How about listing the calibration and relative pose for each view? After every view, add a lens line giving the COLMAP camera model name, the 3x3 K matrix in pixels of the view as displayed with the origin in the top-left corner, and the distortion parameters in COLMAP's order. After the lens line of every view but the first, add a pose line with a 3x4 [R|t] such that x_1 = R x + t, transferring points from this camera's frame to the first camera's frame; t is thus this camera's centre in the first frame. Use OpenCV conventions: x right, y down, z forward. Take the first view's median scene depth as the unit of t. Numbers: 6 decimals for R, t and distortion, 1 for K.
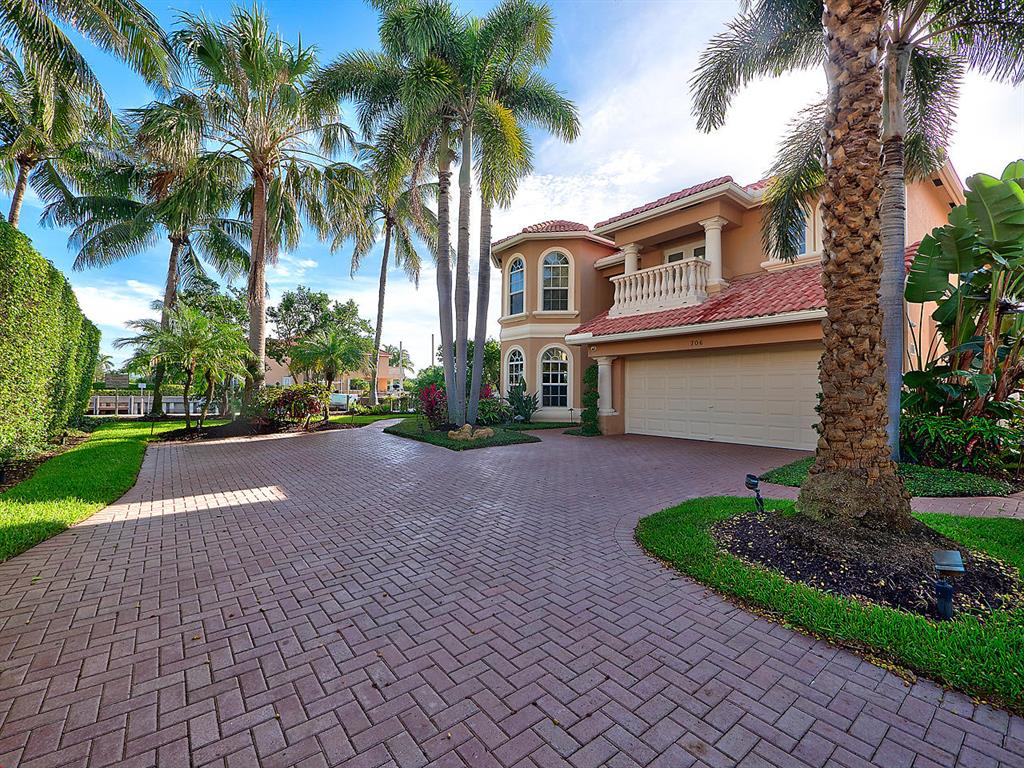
lens RADIAL K [[441.9, 0, 515.1], [0, 441.9, 383.0], [0, 0, 1]] dist [-0.017448, 0.000384]
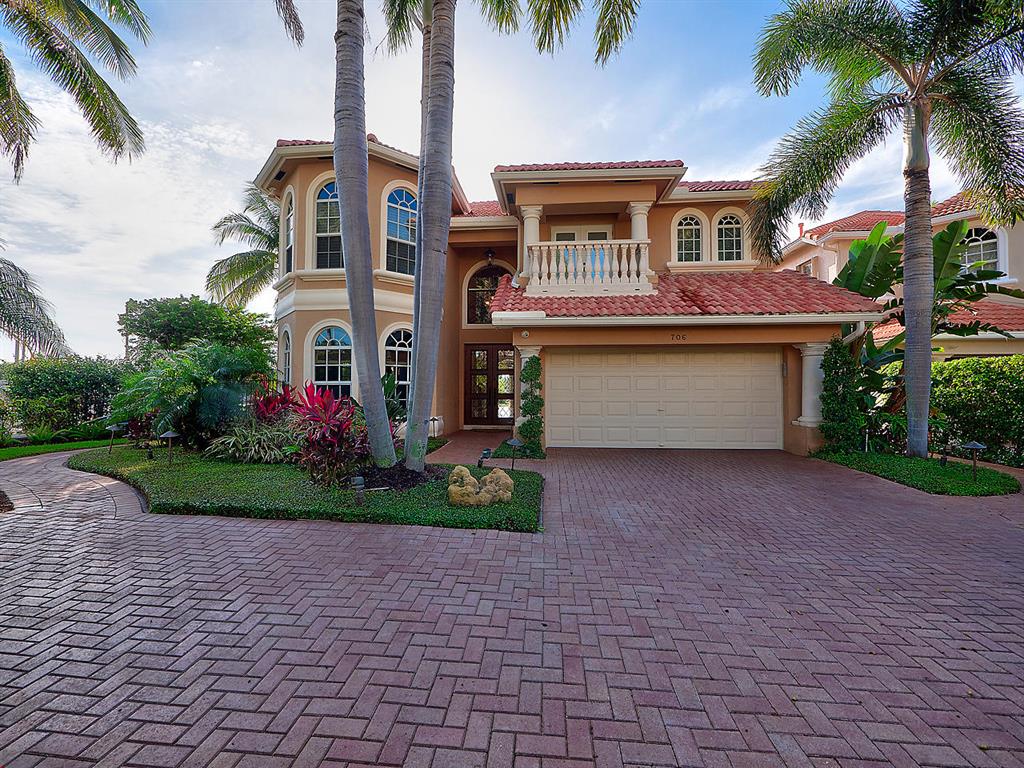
lens RADIAL K [[441.9, 0, 515.1], [0, 441.9, 383.0], [0, 0, 1]] dist [-0.017448, 0.000384]
pose [[0.680748, 0.006099, 0.732492, -0.338440], [-0.008615, 0.999963, -0.000320, 0.001975], [-0.732467, -0.006093, 0.680775, 0.488200]]
